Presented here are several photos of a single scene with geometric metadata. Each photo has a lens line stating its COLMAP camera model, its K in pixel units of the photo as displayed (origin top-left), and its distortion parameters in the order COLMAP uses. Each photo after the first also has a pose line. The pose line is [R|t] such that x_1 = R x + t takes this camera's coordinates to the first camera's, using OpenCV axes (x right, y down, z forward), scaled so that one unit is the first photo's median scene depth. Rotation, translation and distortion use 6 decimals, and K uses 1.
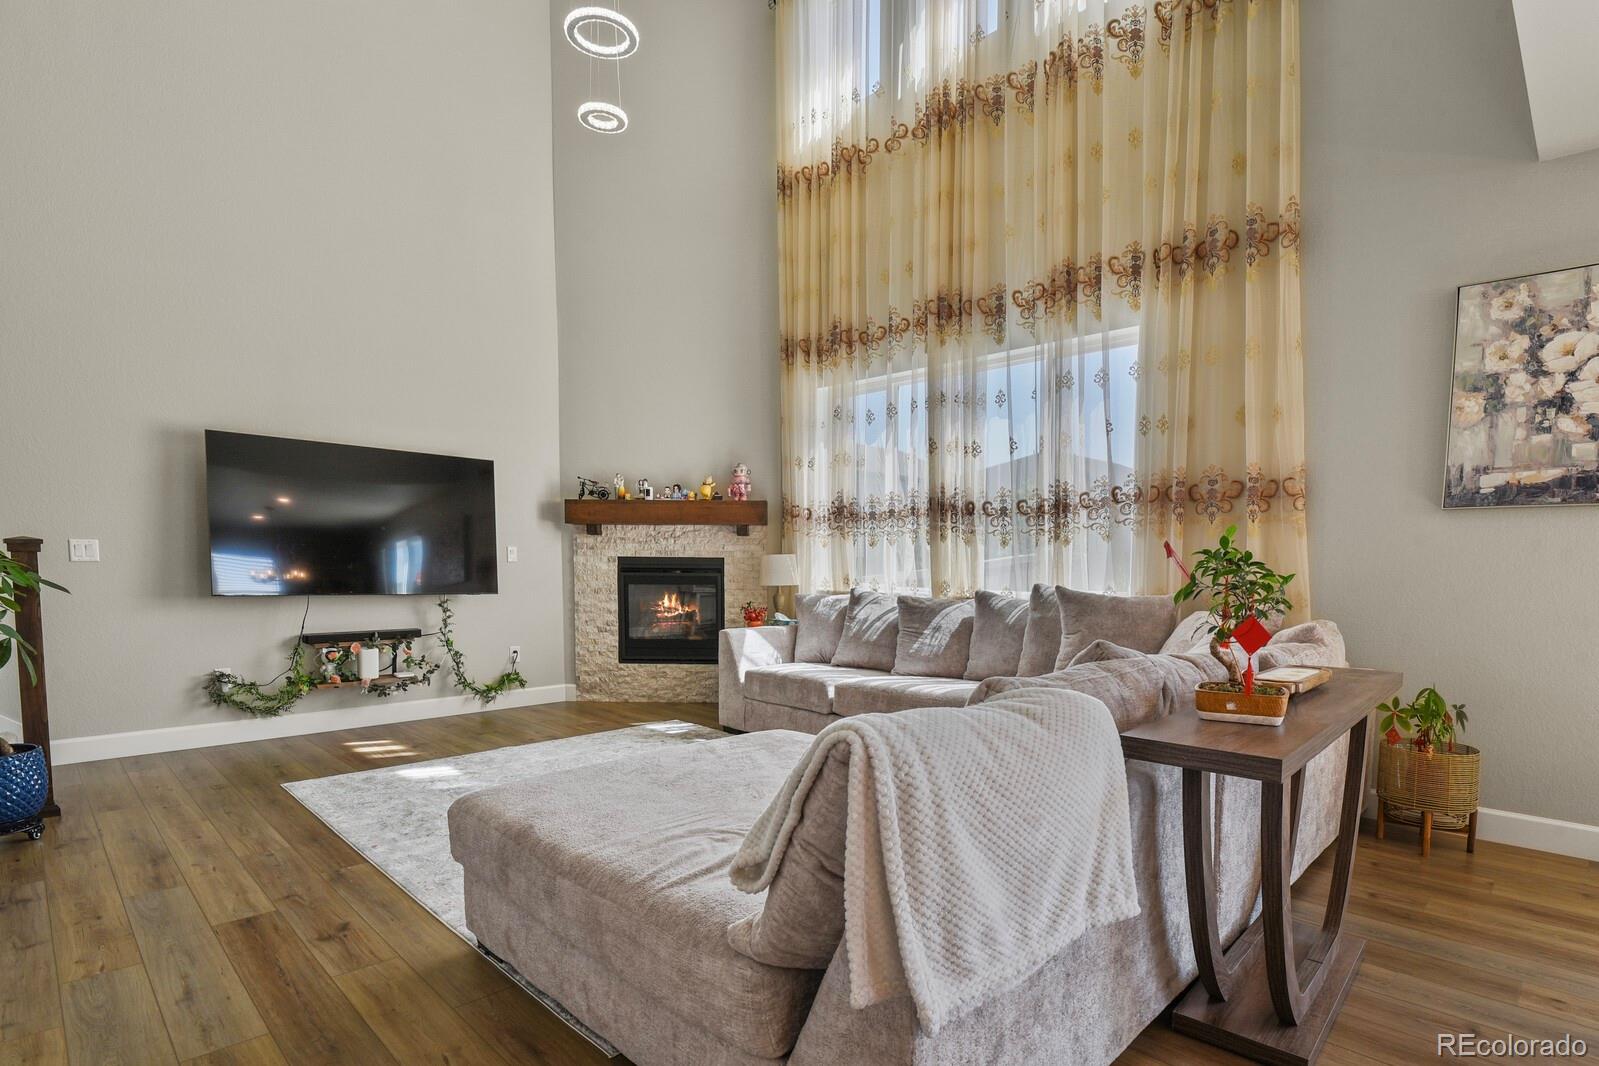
lens RADIAL K [[806.2, 0, 795.9], [0, 806.2, 602.8], [0, 0, 1]] dist [-0.000347, -0.000466]
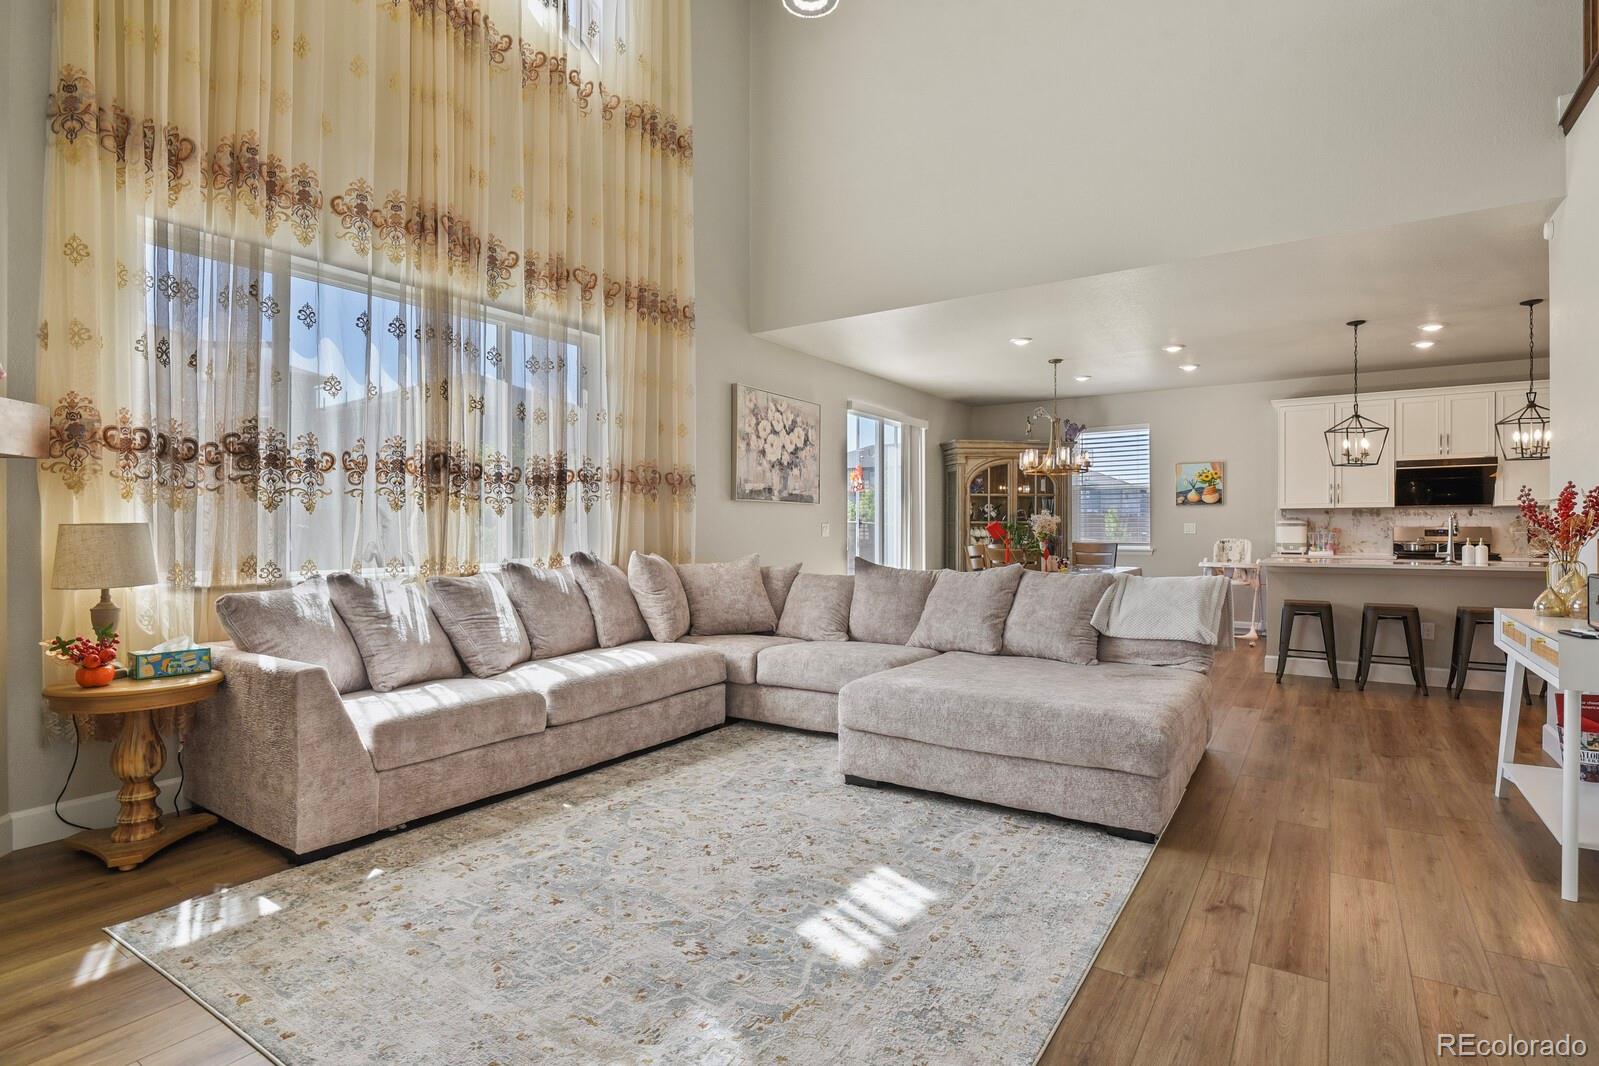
lens RADIAL K [[795.9, 0, 807.8], [0, 795.9, 528.4], [0, 0, 1]] dist [-0.004854, -0.002050]
pose [[-0.208326, -0.007581, 0.978030, -1.067084], [0.054219, 0.998343, 0.019287, -0.079125], [-0.976556, 0.057046, -0.207570, 1.264113]]
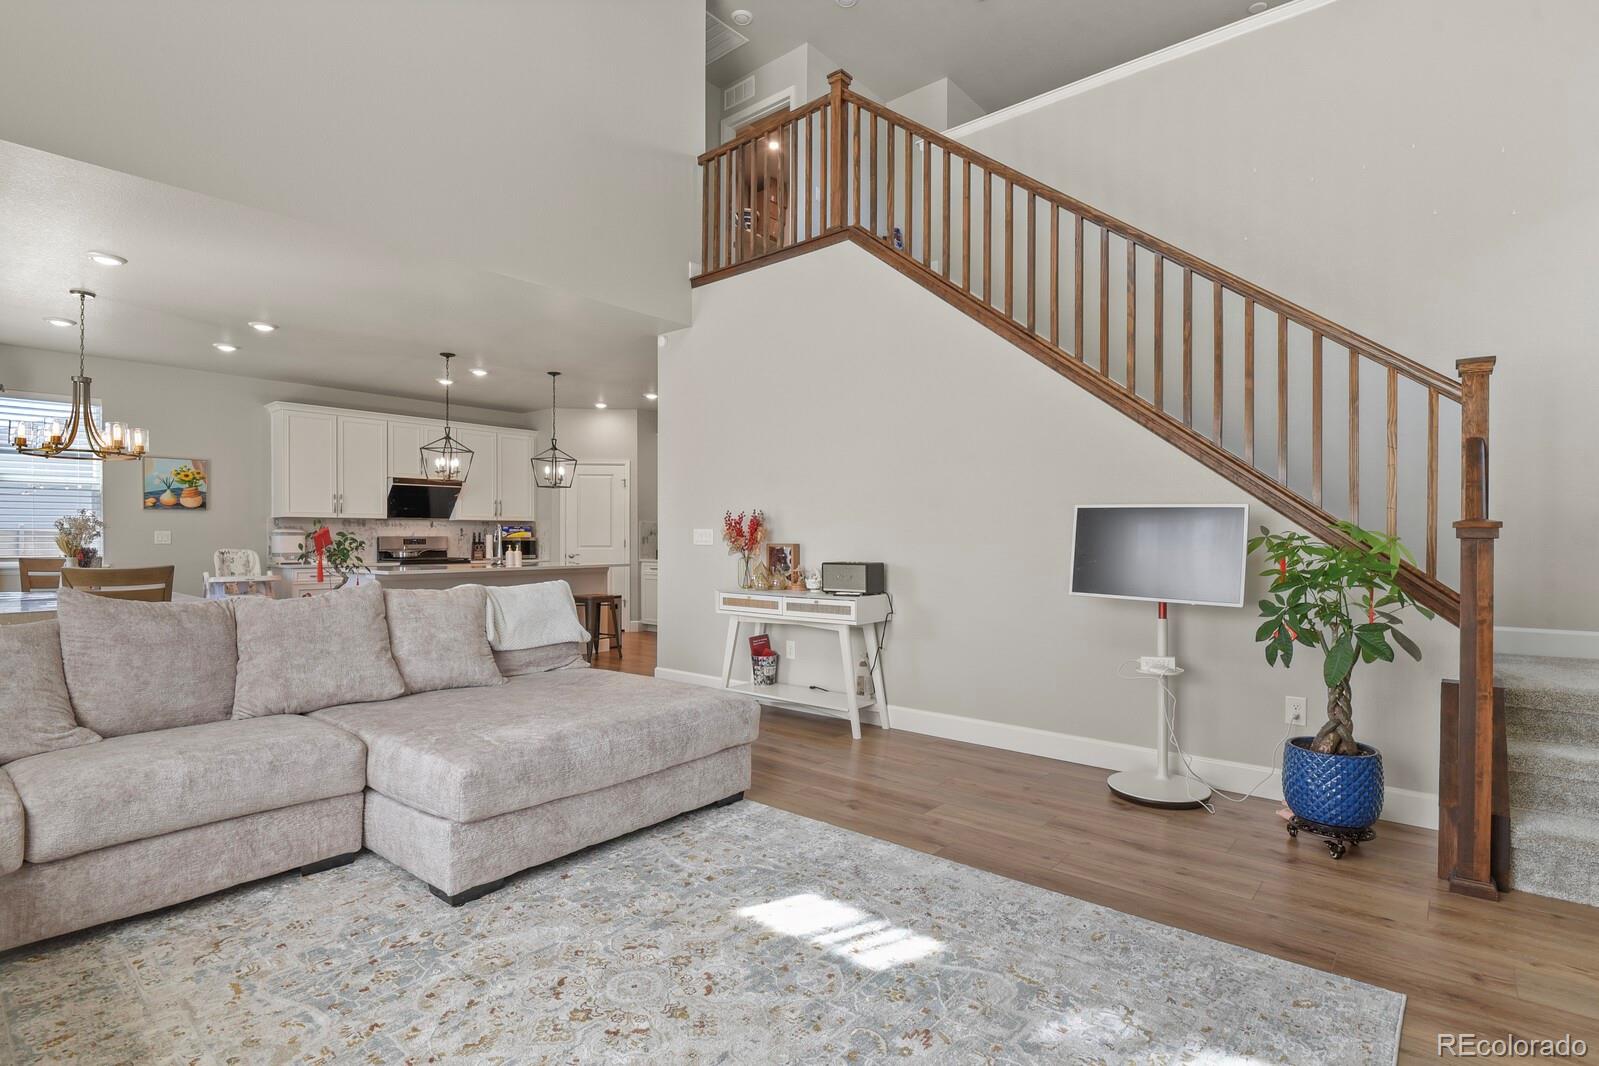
lens RADIAL K [[781.0, 0, 801.2], [0, 781.0, 536.9], [0, 0, 1]] dist [-0.003533, -0.001566]
pose [[-0.995372, -0.009701, -0.095603, -0.261005], [-0.014834, 0.998477, 0.053136, -0.099176], [0.094942, 0.054308, -0.994000, 1.754736]]
